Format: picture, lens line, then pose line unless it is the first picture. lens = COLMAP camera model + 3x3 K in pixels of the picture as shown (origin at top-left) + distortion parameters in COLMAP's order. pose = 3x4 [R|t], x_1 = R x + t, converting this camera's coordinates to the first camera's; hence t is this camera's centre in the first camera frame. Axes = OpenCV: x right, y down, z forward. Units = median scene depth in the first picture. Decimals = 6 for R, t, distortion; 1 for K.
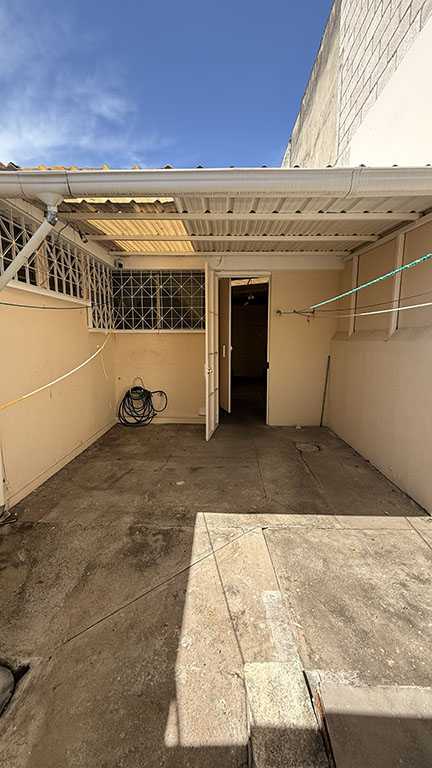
lens RADIAL K [[305.8, 0, 216.0], [0, 305.8, 384.0], [0, 0, 1]] dist [-0.001026, 0.000232]
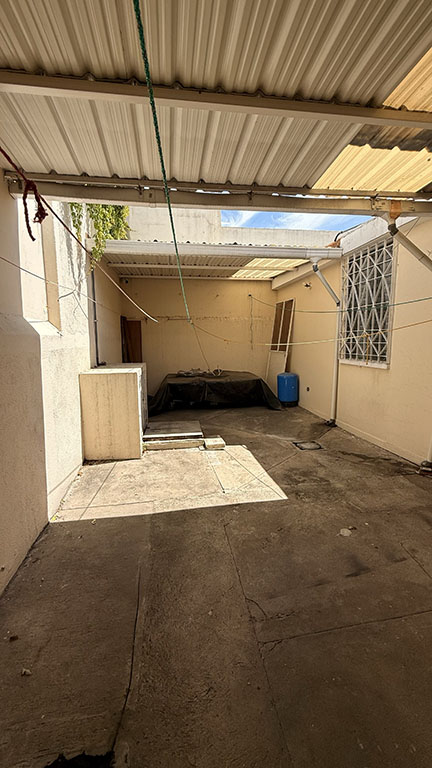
lens RADIAL K [[305.8, 0, 216.0], [0, 305.8, 384.0], [0, 0, 1]] dist [-0.001026, 0.000232]
pose [[-0.982956, 0.042293, -0.178911, 0.361146], [-0.010917, 0.958033, 0.286451, -0.250743], [0.183517, 0.283522, -0.941242, 1.902820]]
